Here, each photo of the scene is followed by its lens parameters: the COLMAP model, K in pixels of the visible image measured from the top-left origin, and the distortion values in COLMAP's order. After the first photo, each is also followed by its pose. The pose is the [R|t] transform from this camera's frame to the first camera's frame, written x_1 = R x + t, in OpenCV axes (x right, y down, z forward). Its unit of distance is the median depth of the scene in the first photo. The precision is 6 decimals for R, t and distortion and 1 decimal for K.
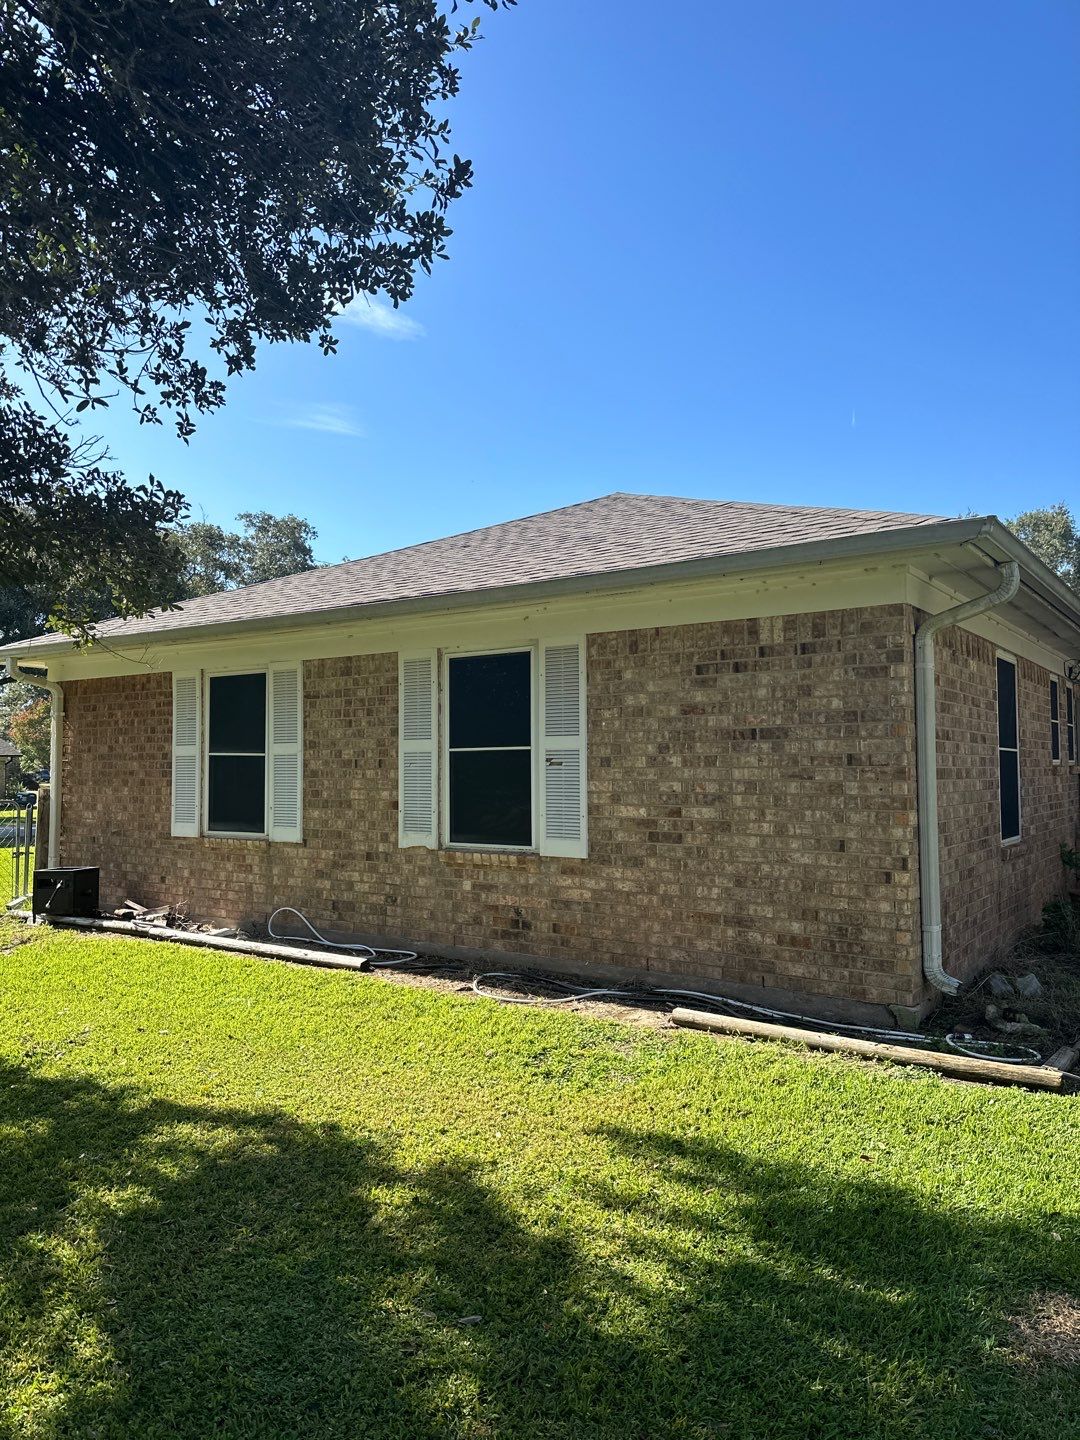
lens RADIAL K [[1024.5, 0, 533.1], [0, 1024.5, 744.4], [0, 0, 1]] dist [0.170167, -0.224395]
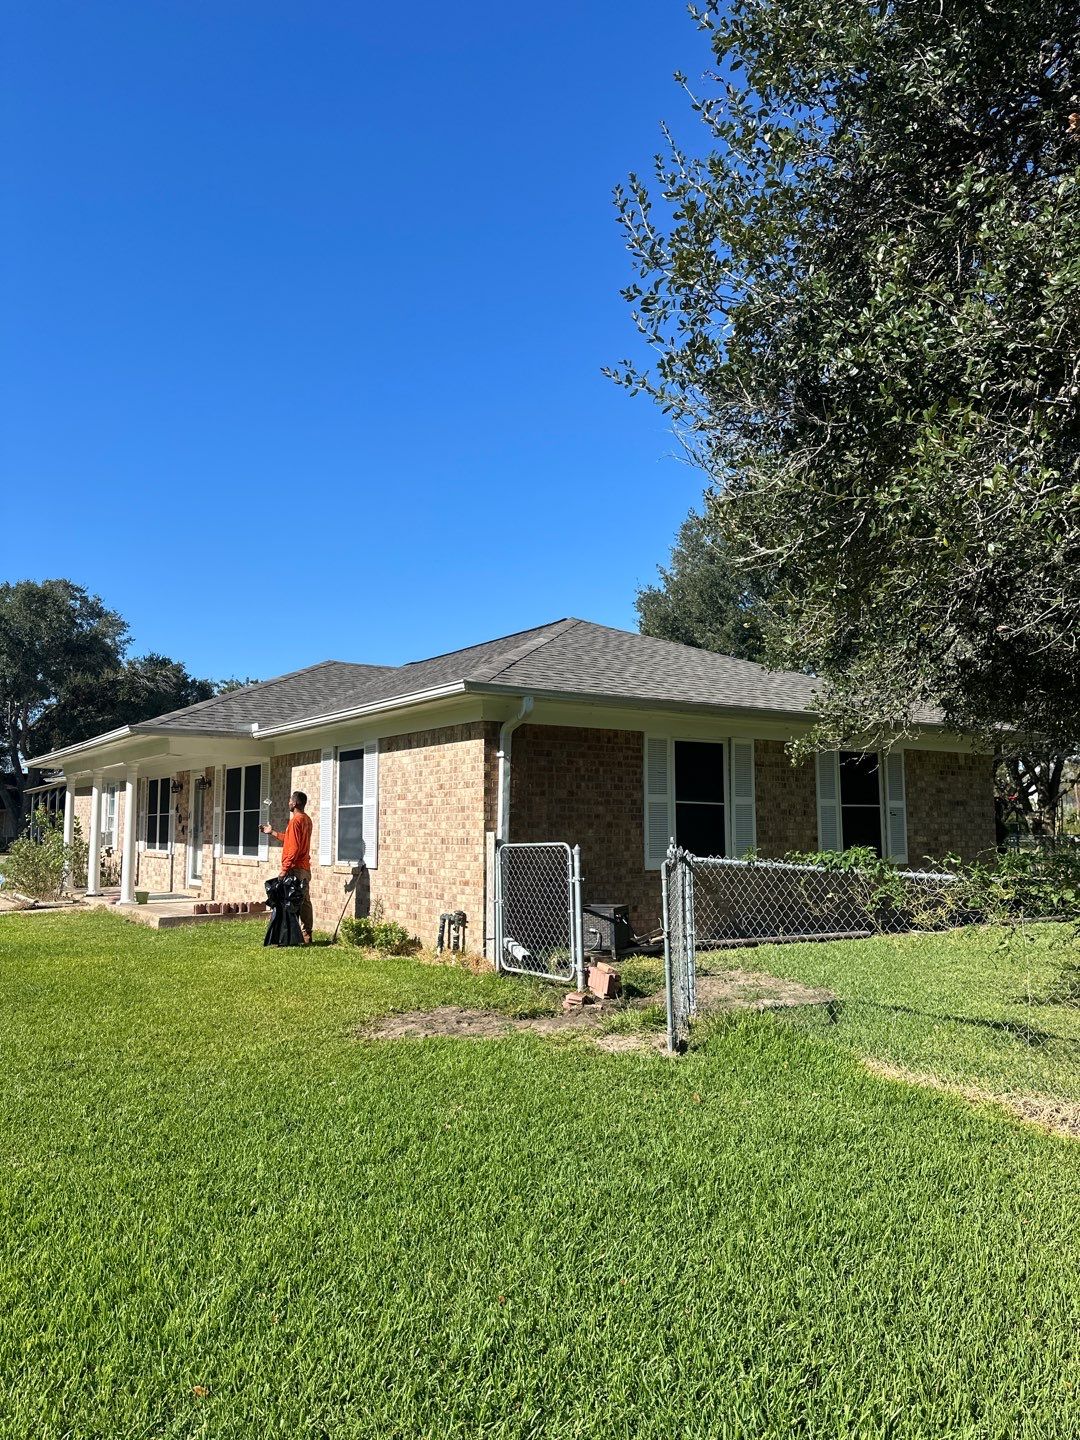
lens RADIAL K [[1067.2, 0, 540.0], [0, 1067.2, 720.0], [0, 0, 1]] dist [0.007124, 0.007916]
pose [[0.347097, 0.097597, 0.932737, -1.499776], [-0.025617, 0.995186, -0.094599, 0.034917], [-0.937479, 0.008941, 0.347926, 0.672833]]
